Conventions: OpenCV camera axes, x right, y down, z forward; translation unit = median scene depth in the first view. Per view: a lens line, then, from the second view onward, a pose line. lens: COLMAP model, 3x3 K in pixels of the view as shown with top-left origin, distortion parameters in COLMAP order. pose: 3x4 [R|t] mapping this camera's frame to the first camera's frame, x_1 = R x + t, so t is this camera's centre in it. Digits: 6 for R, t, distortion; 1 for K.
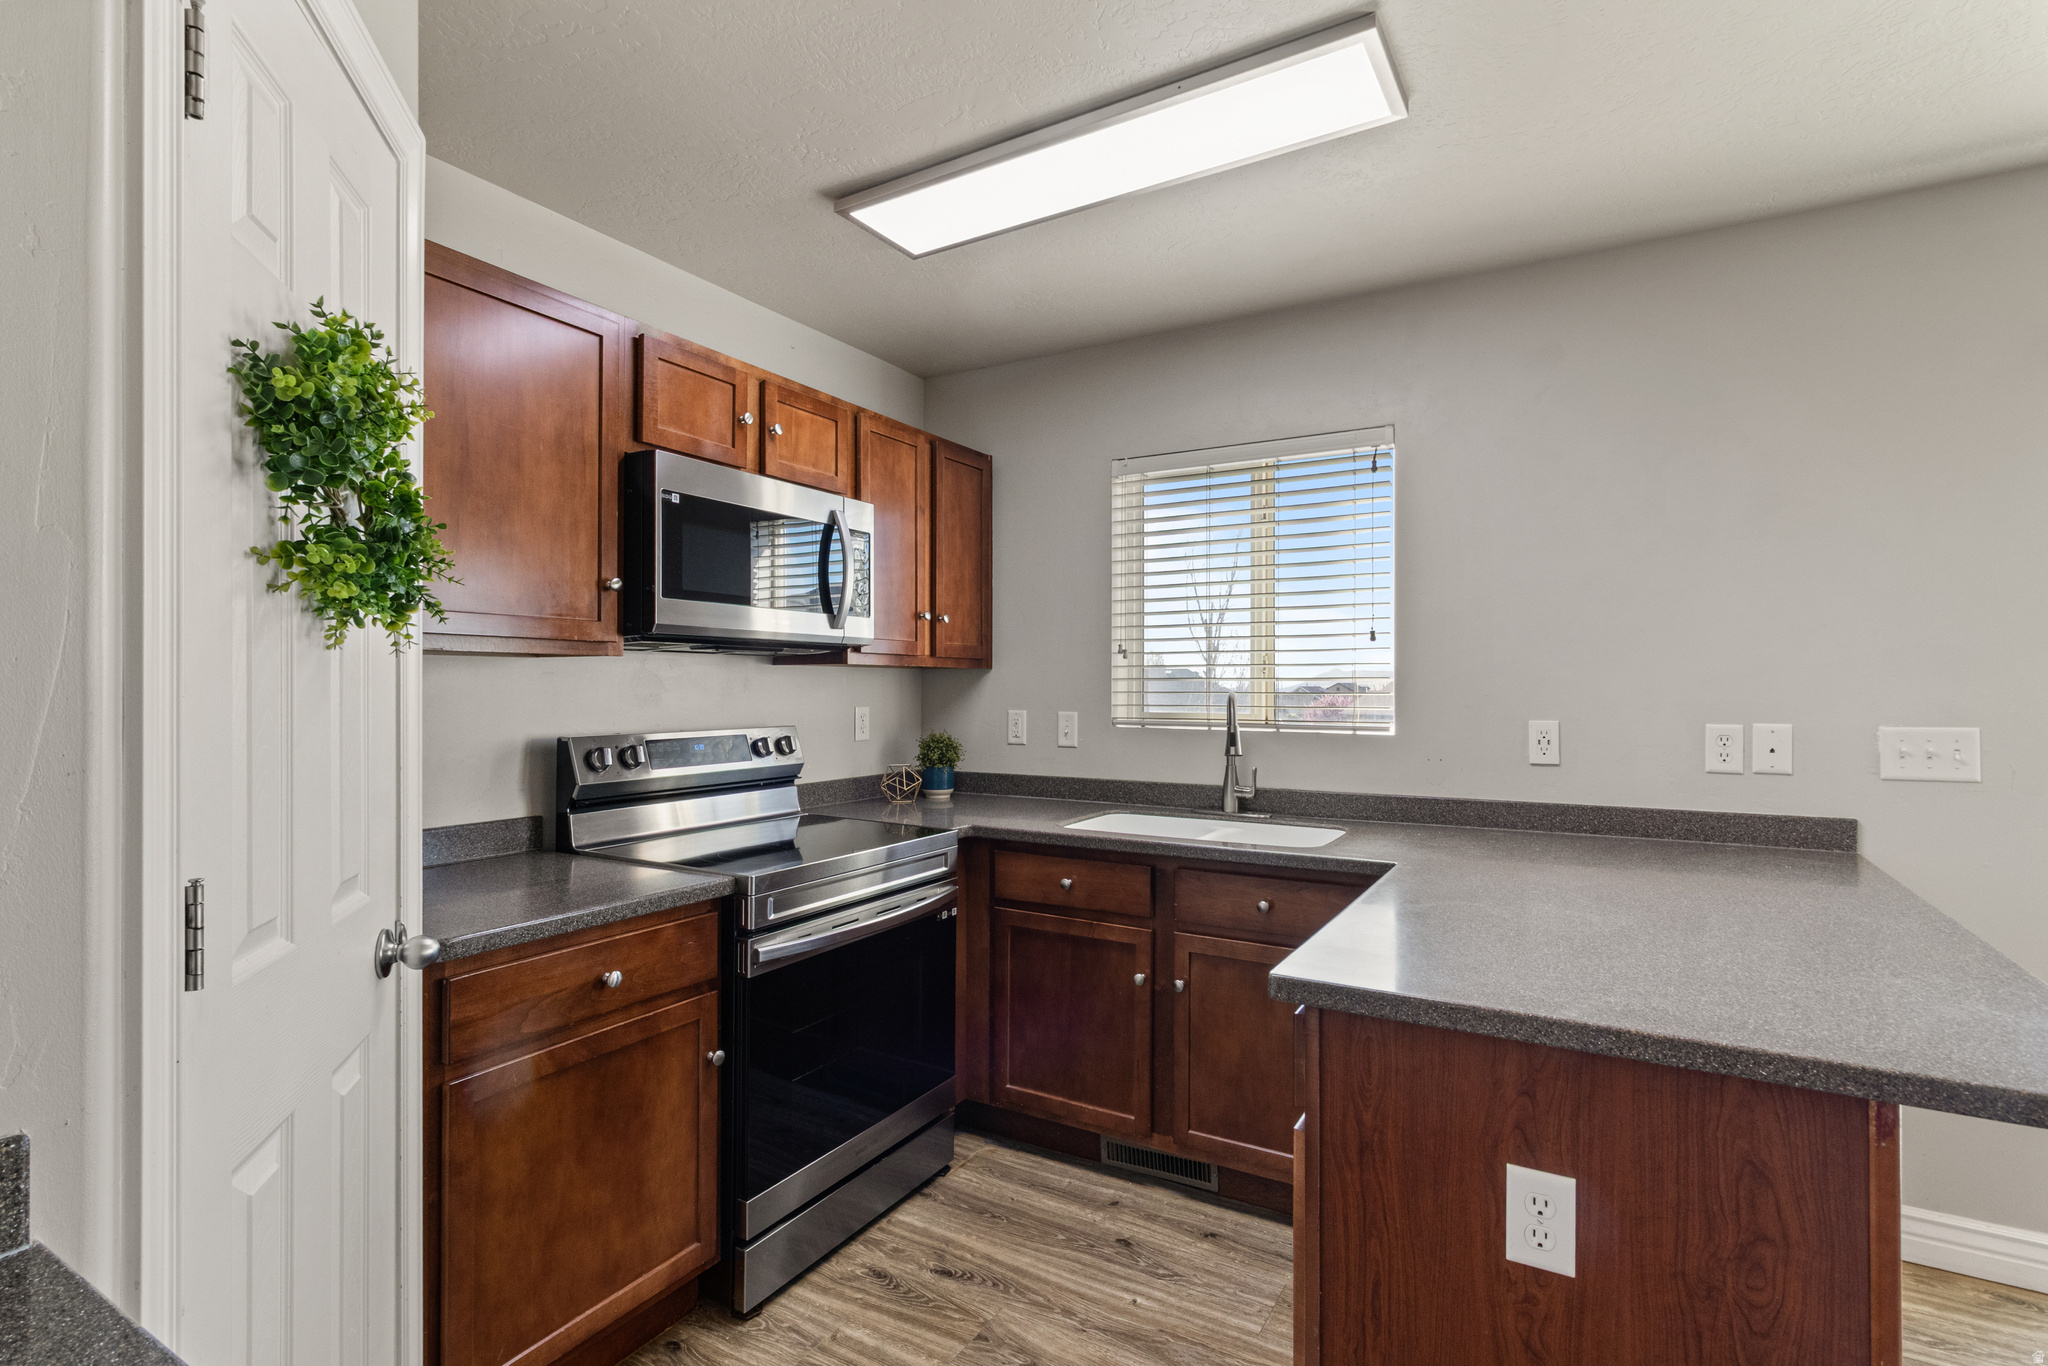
lens RADIAL K [[987.0, 0, 1024.0], [0, 987.0, 683.0], [0, 0, 1]] dist [0.001219, 0.000042]
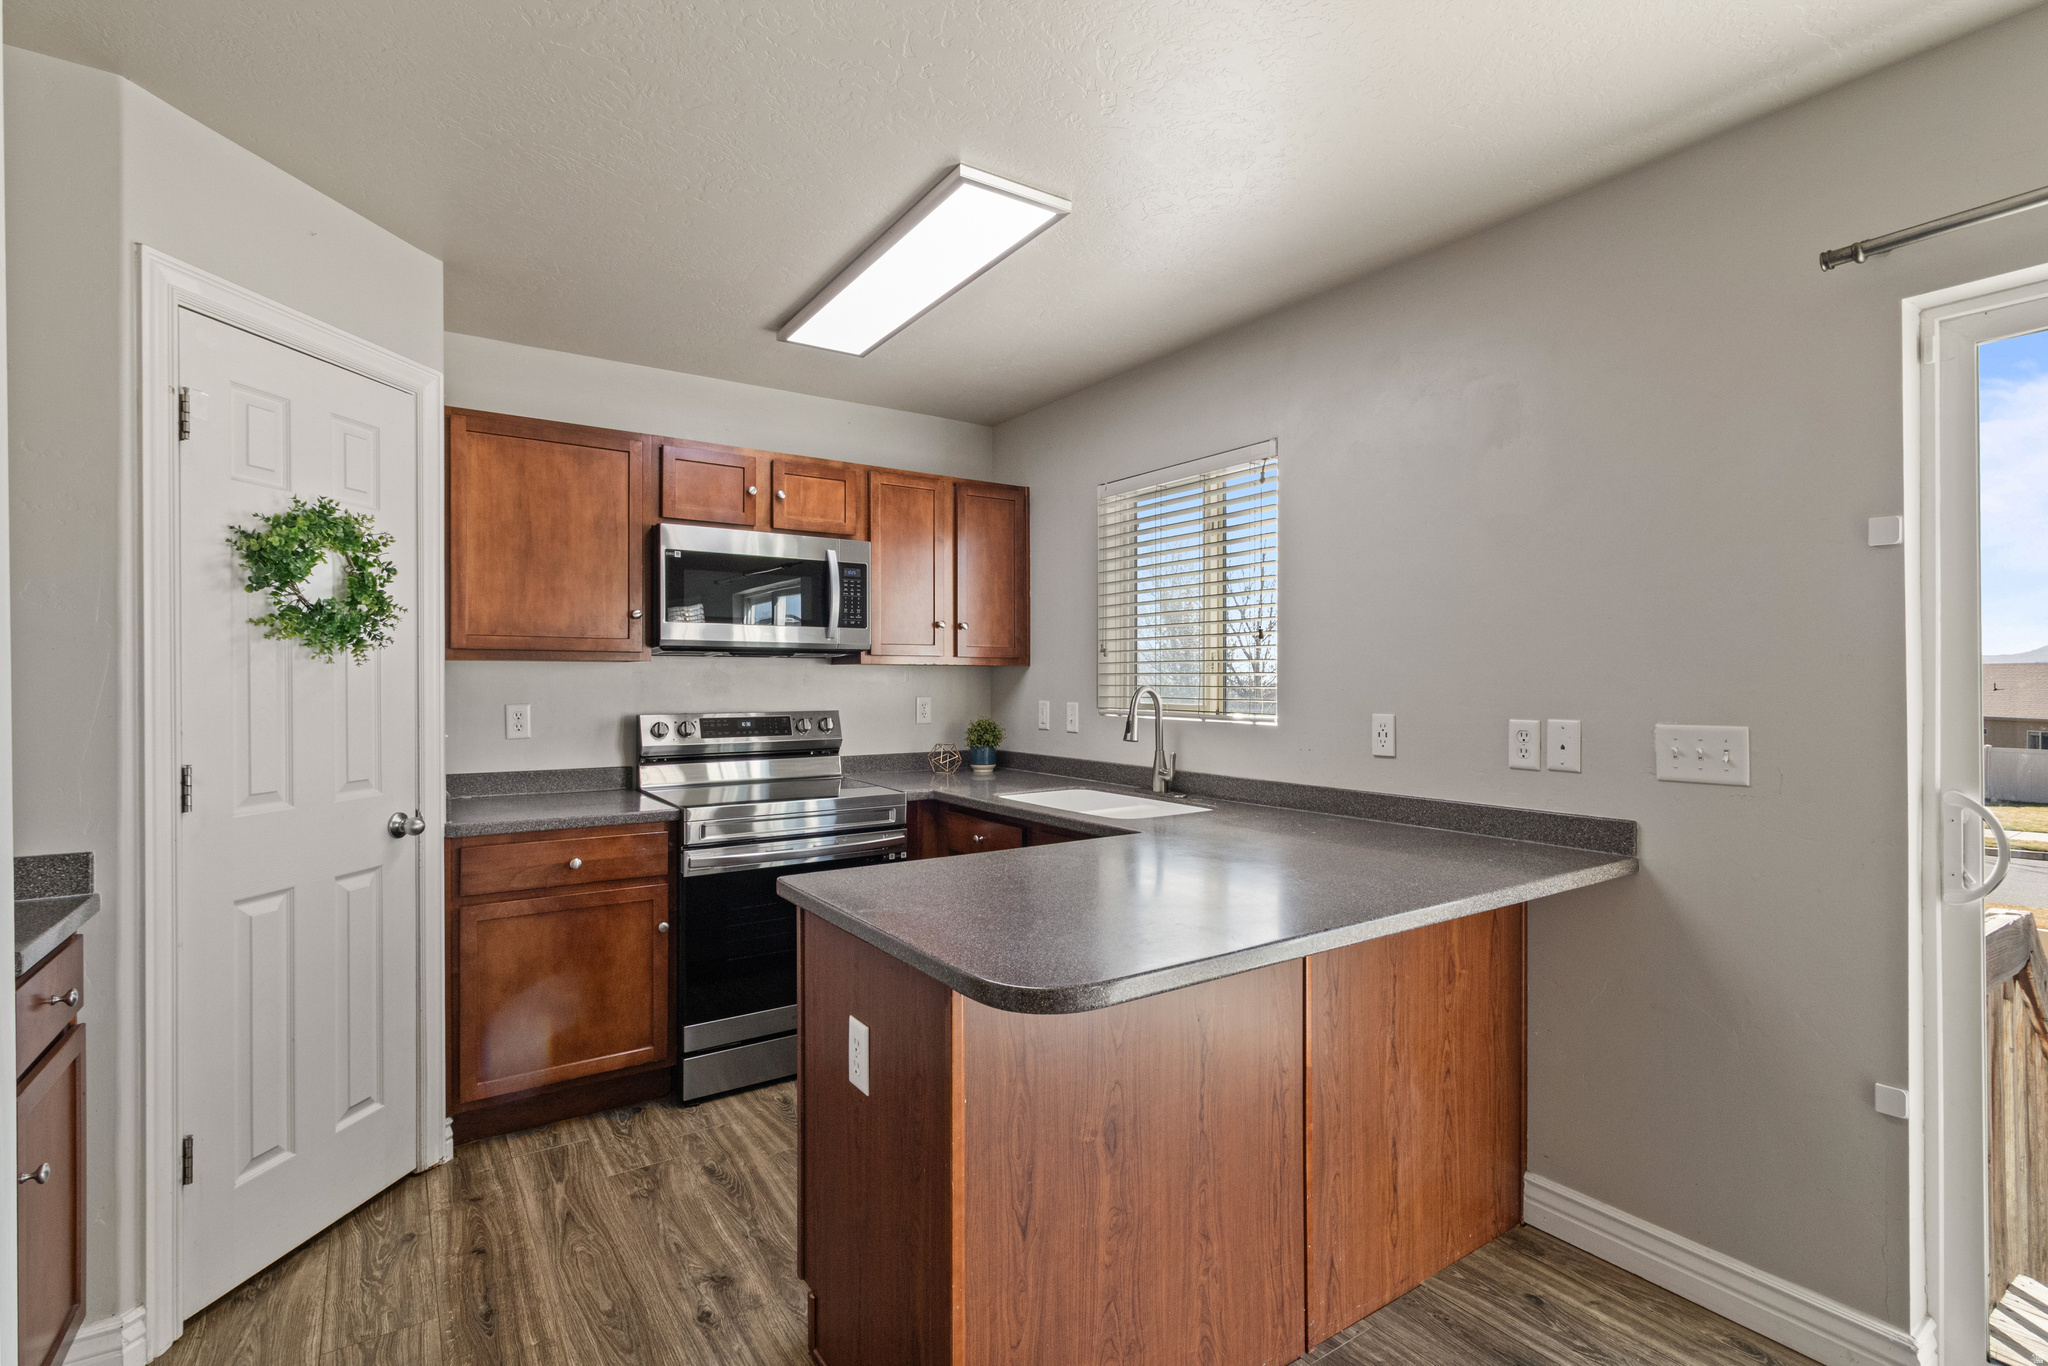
lens RADIAL K [[959.5, 0, 1024.0], [0, 959.5, 683.0], [0, 0, 1]] dist [0.001985, -0.000115]
pose [[0.906278, 0.000785, -0.422680, 0.662188], [0.002372, 0.999973, 0.006944, -0.002478], [0.422675, -0.007296, 0.906252, -0.078023]]
